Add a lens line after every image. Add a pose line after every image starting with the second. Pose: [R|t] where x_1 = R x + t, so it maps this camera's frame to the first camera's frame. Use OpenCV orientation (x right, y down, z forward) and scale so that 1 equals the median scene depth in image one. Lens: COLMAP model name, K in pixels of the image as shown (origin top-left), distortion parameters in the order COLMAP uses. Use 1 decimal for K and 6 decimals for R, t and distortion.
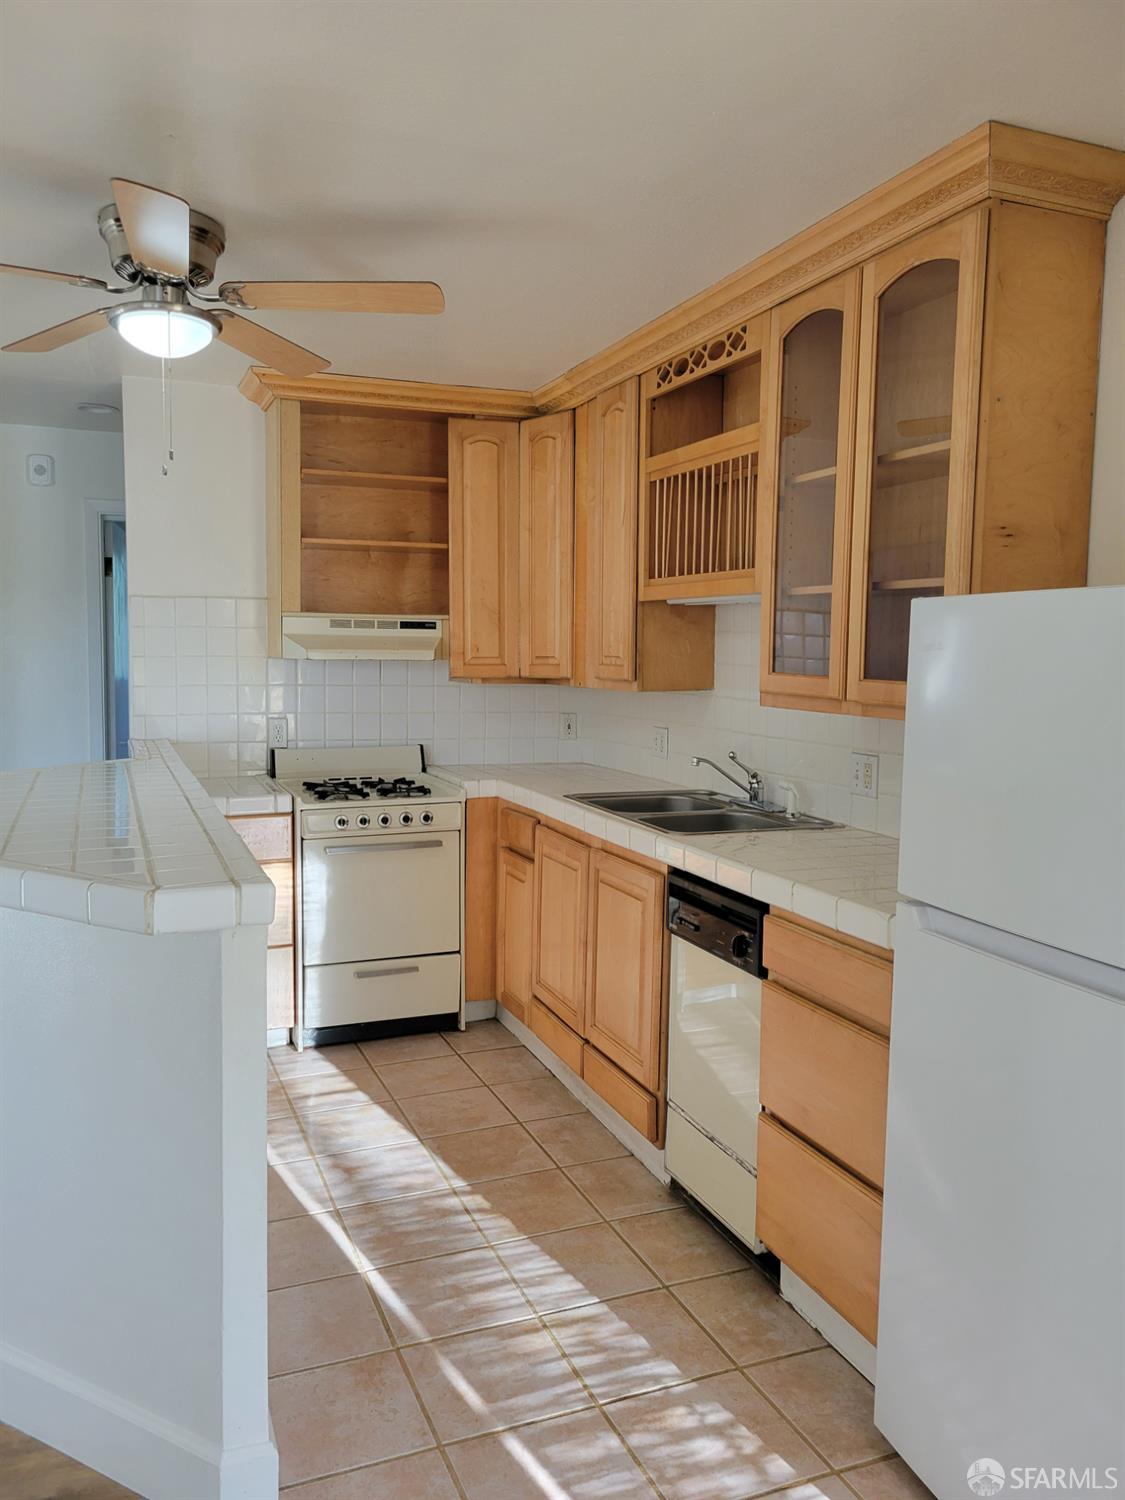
lens RADIAL K [[1122.5, 0, 528.9], [0, 1122.5, 733.3], [0, 0, 1]] dist [0.049224, -0.034583]
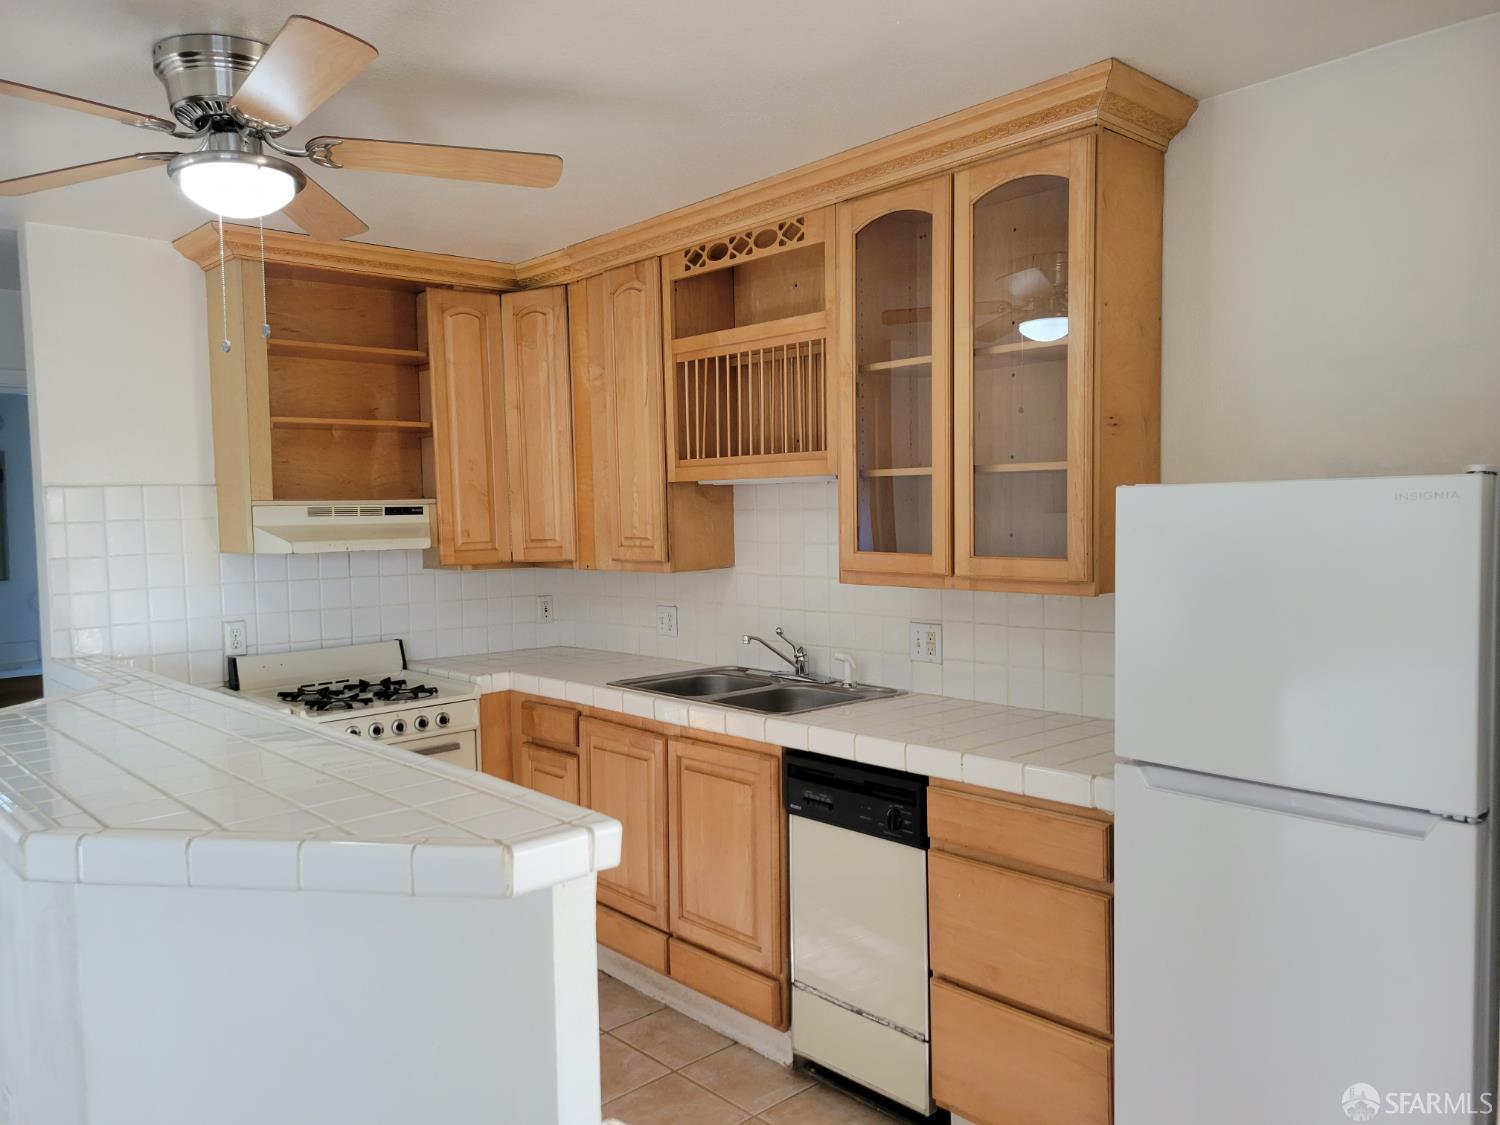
lens RADIAL K [[1122.5, 0, 728.5], [0, 1122.5, 576.5], [0, 0, 1]] dist [0.049224, -0.034583]
pose [[0.936594, -0.050760, 0.346719, -0.236468], [0.057576, 0.998297, -0.009378, -0.025472], [-0.345653, 0.028746, 0.937922, 0.061715]]
